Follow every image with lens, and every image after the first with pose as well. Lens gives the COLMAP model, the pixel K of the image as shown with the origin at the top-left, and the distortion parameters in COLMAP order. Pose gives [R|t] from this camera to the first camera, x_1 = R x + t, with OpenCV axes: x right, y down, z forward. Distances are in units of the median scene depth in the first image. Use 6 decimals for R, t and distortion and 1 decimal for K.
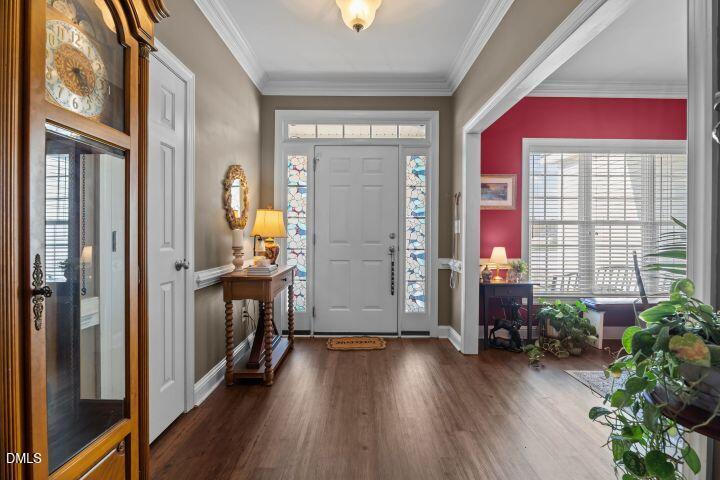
lens RADIAL K [[338.1, 0, 362.2], [0, 338.1, 239.3], [0, 0, 1]] dist [-0.019911, -0.000229]
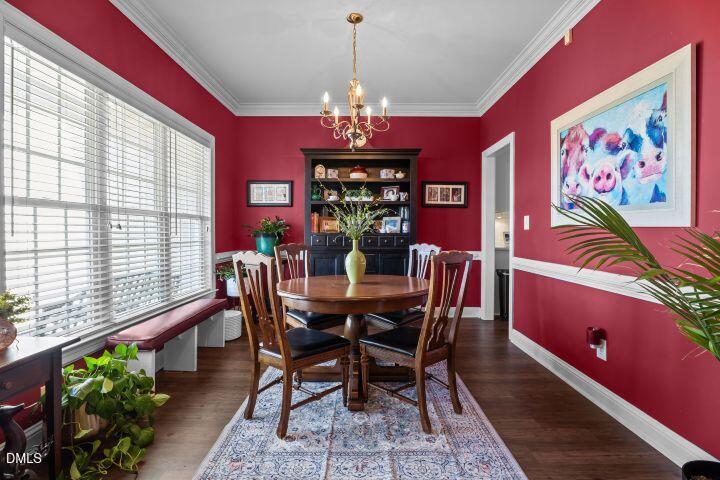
lens RADIAL K [[338.1, 0, 358.1], [0, 338.1, 233.2], [0, 0, 1]] dist [-0.019911, -0.000229]
pose [[-0.002177, -0.010496, 0.999943, 0.069785], [0.002927, 0.999941, 0.010502, -0.010547], [-0.999993, 0.002949, -0.002146, 0.540146]]
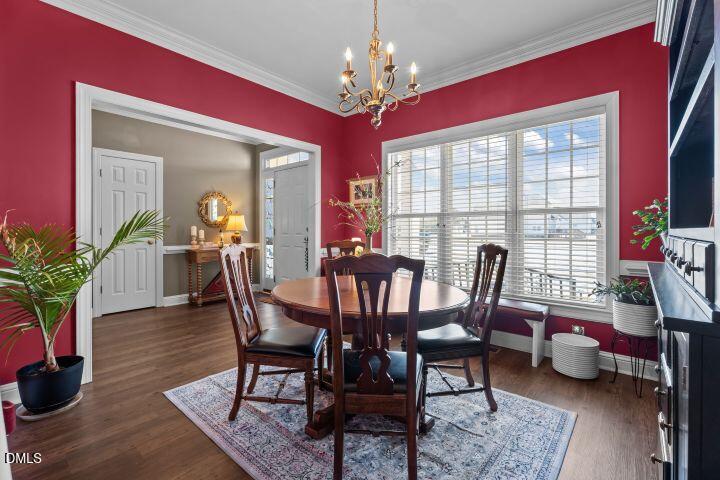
lens RADIAL K [[324.5, 0, 355.2], [0, 324.5, 234.6], [0, 0, 1]] dist [0.026350, 0.000116]
pose [[0.755893, 0.005507, -0.654673, 1.115381], [0.000295, 0.999962, 0.008752, 0.000584], [0.654696, -0.006808, 0.755862, 0.106642]]
